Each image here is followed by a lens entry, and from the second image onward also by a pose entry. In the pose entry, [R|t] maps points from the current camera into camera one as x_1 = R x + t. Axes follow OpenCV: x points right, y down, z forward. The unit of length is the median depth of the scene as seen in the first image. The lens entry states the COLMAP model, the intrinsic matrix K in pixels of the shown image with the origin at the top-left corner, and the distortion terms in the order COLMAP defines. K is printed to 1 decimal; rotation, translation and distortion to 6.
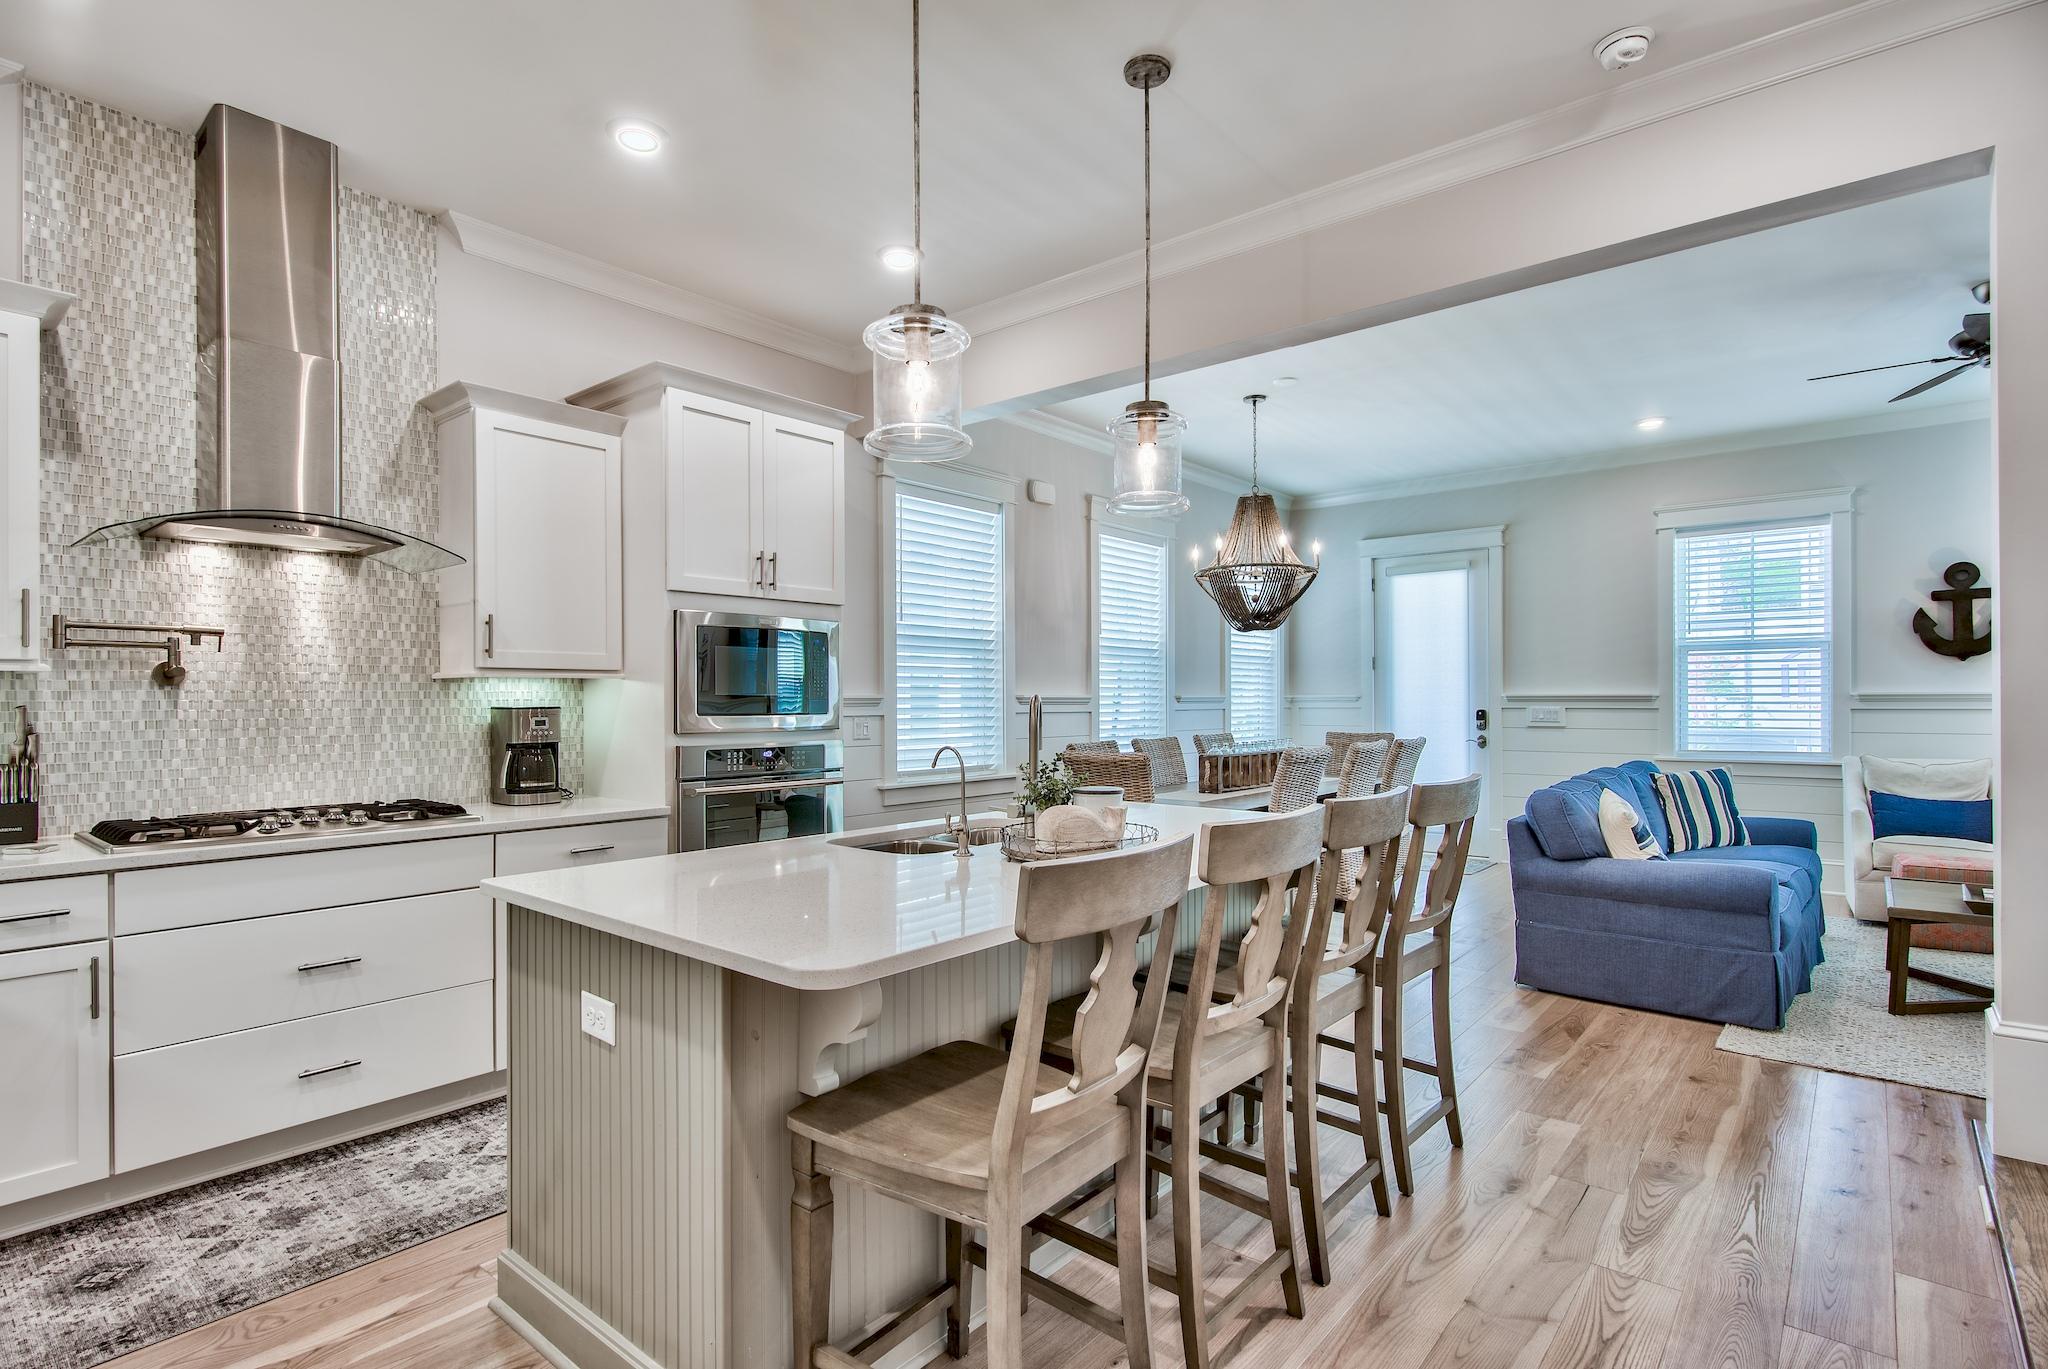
lens RADIAL K [[1013.8, 0, 1024.5], [0, 1013.8, 691.5], [0, 0, 1]] dist [-0.004369, -0.000567]
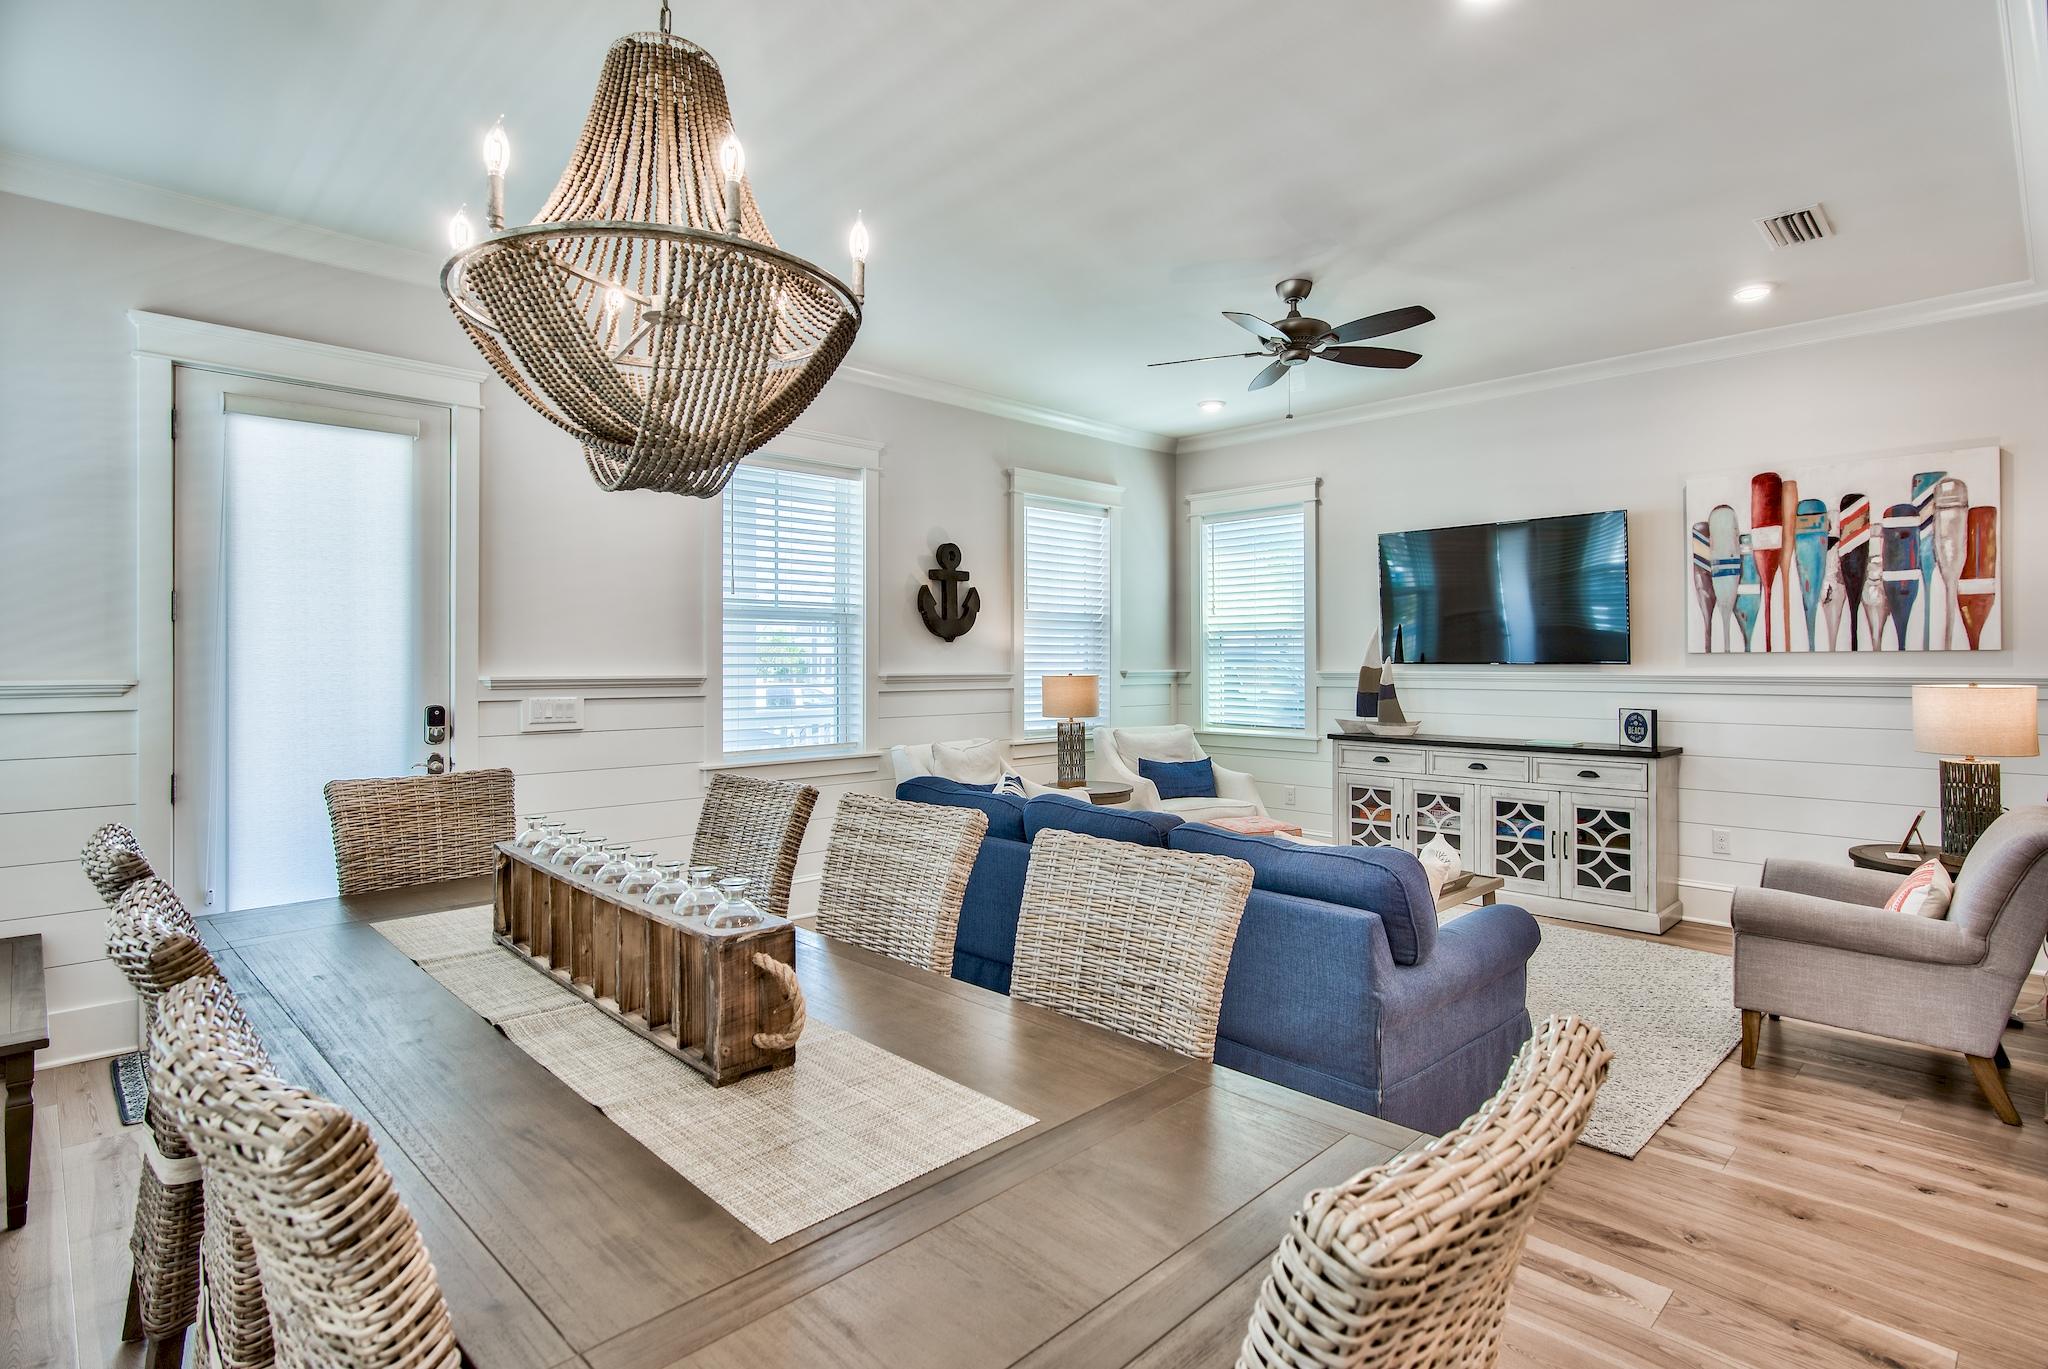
lens RADIAL K [[1013.8, 0, 1024.5], [0, 1013.8, 670.0], [0, 0, 1]] dist [-0.004369, -0.000567]
pose [[0.102328, -0.001490, 0.994750, -0.058343], [-0.004166, 0.999989, 0.001927, -0.004092], [-0.994742, -0.004341, 0.102320, 0.770552]]
